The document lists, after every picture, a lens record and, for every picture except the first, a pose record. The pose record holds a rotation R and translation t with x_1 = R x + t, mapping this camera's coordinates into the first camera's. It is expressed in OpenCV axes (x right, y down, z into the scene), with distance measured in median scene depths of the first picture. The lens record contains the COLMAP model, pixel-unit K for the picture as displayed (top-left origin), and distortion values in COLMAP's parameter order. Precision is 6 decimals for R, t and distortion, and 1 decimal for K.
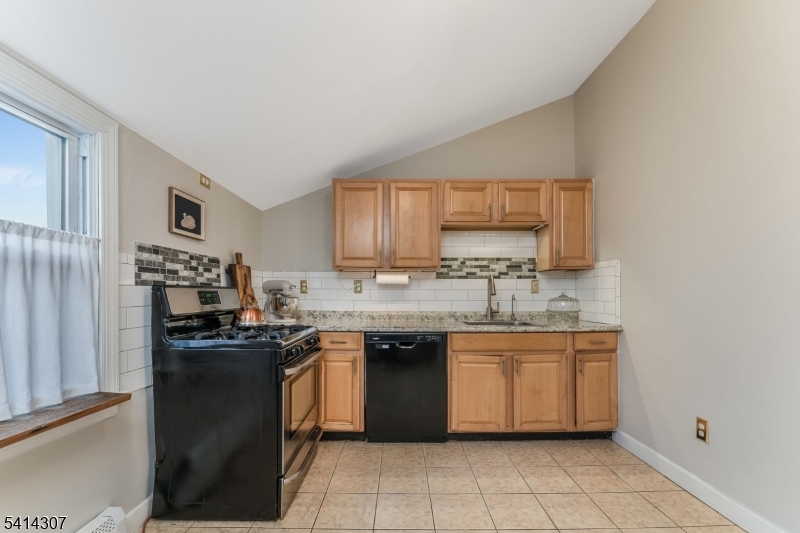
lens RADIAL K [[335.1, 0, 398.0], [0, 335.1, 291.4], [0, 0, 1]] dist [-0.000140, 0.000016]
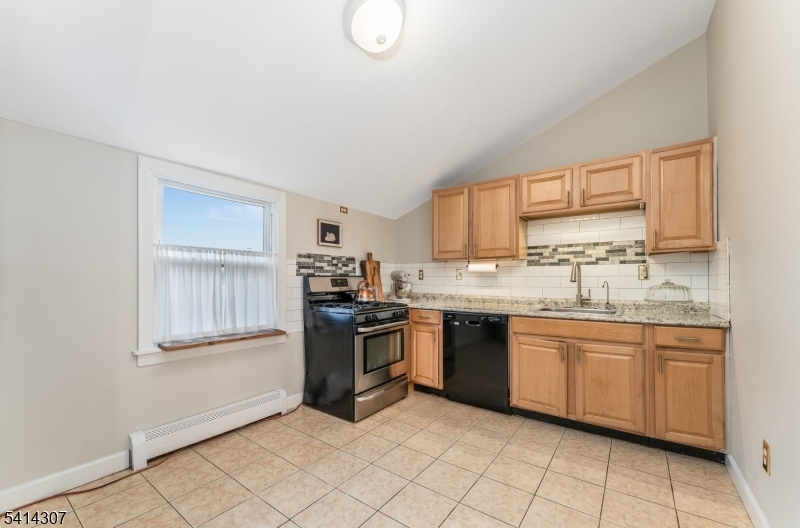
lens RADIAL K [[324.7, 0, 400.8], [0, 324.7, 275.6], [0, 0, 1]] dist [0.000423, -0.000040]
pose [[0.807483, -0.006714, -0.589852, 0.492103], [0.003751, 0.999973, -0.006247, -0.003701], [0.589879, 0.002832, 0.807487, -0.080498]]
